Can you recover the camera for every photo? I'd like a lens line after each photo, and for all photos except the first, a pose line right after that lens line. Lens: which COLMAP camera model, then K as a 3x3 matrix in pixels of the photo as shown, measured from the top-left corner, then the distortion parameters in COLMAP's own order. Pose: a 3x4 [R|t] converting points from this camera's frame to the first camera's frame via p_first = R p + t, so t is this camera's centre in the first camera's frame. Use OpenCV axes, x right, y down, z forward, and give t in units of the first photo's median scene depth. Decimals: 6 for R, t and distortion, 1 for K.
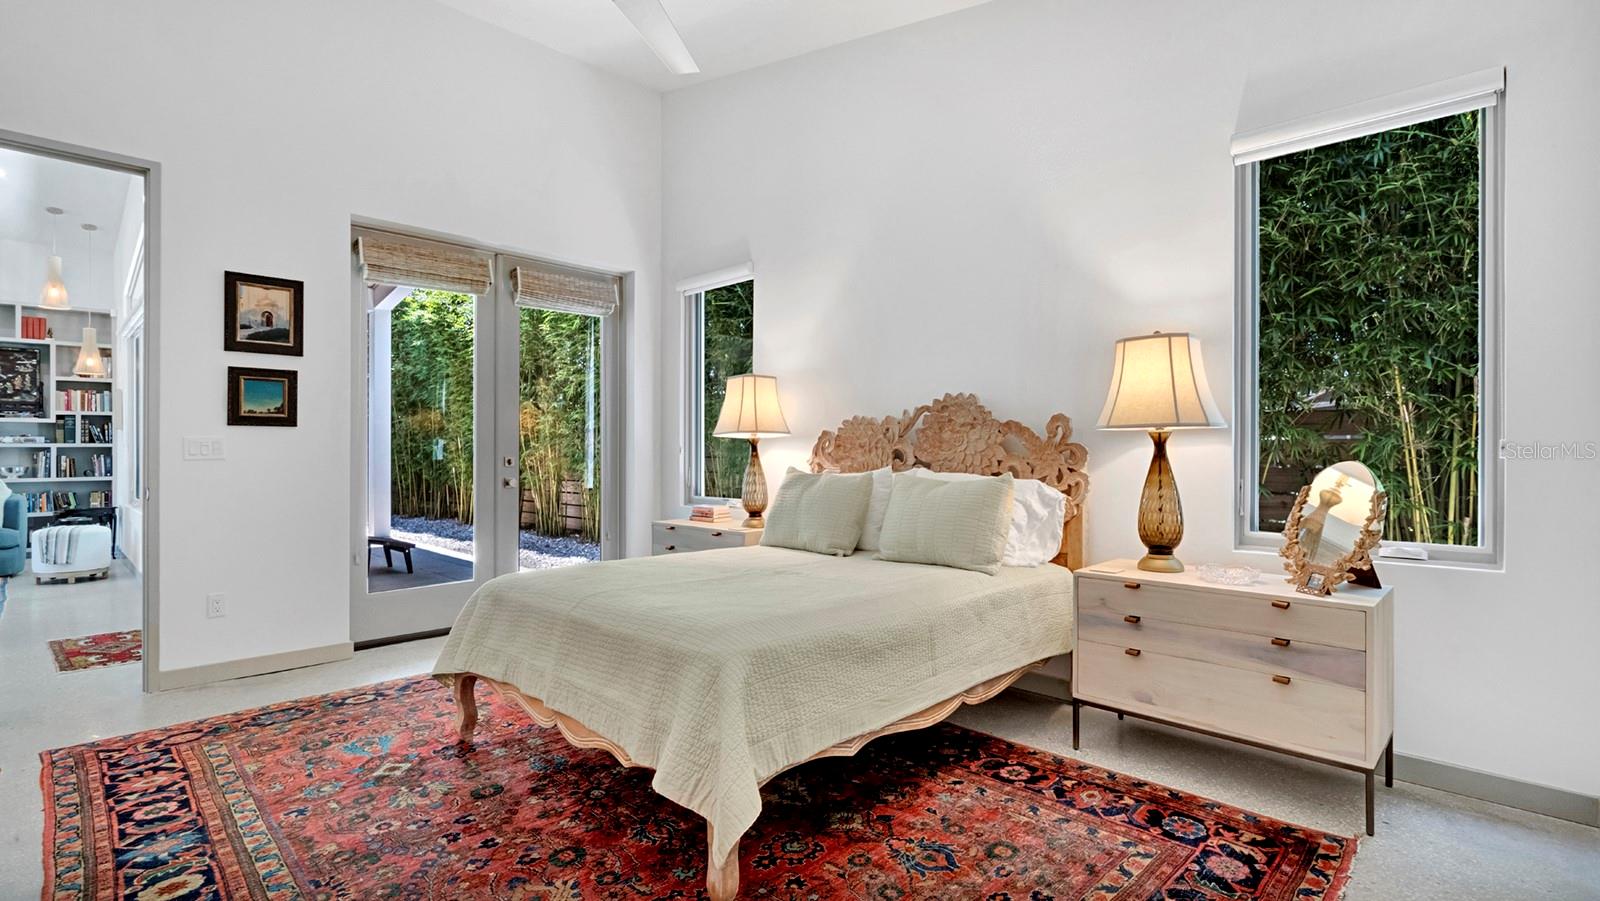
lens RADIAL K [[728.0, 0, 792.6], [0, 728.0, 448.0], [0, 0, 1]] dist [0.000854, 0.000696]
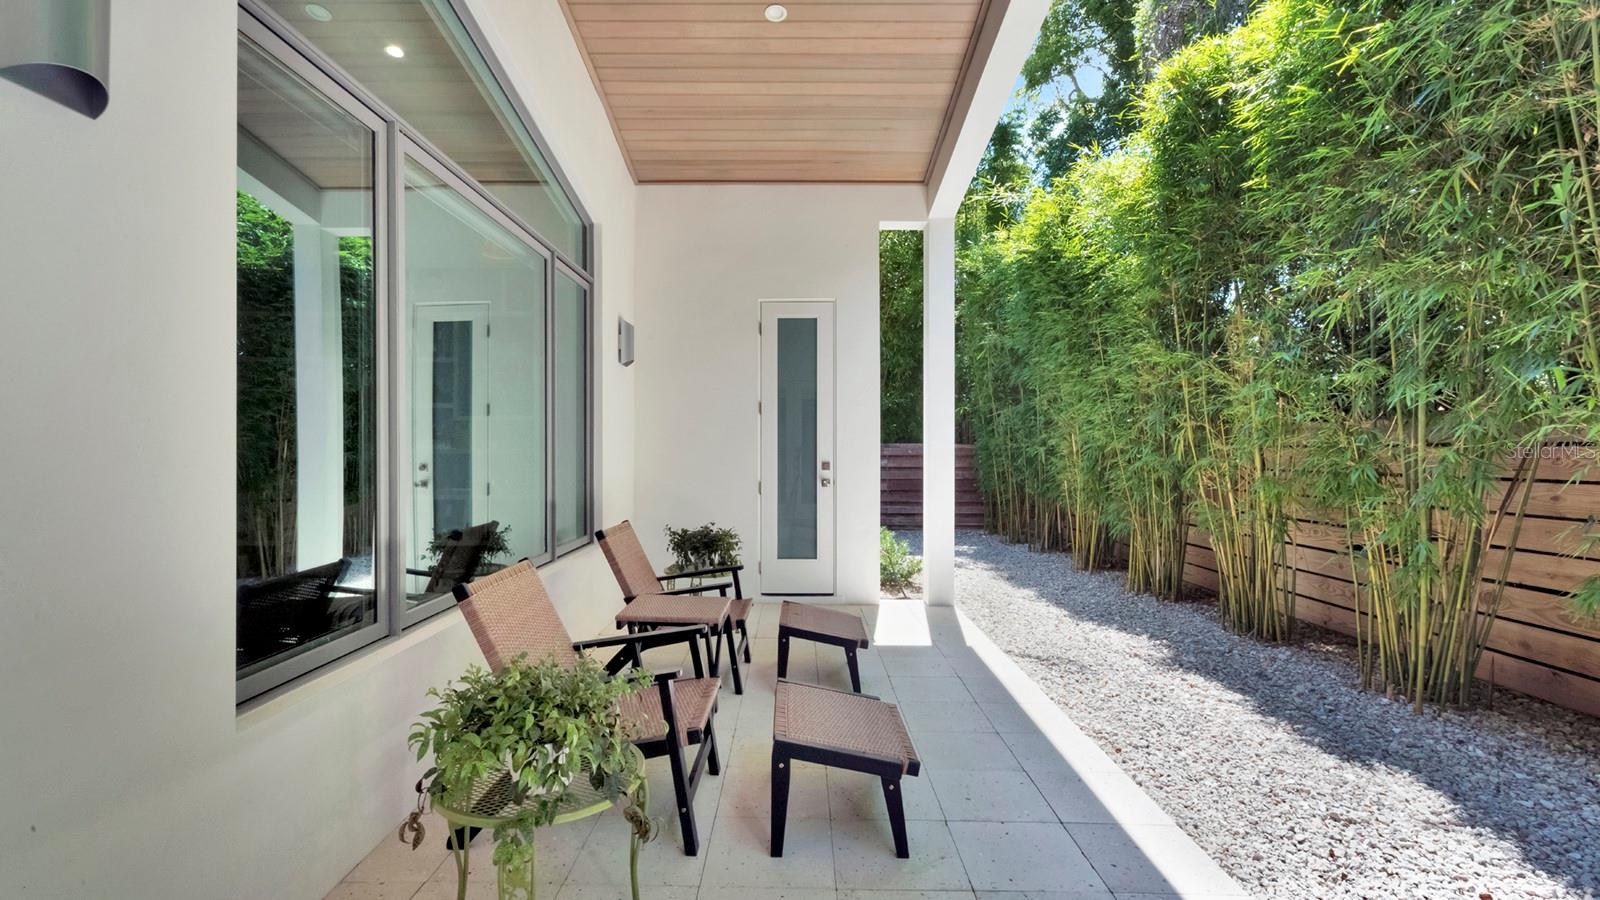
lens RADIAL K [[728.0, 0, 792.6], [0, 728.0, 447.5], [0, 0, 1]] dist [0.000854, 0.000696]
pose [[0.693939, -0.008122, -0.719988, -0.172998], [0.012931, 0.999916, 0.001183, -0.007032], [0.719917, -0.010131, 0.693986, 0.385506]]
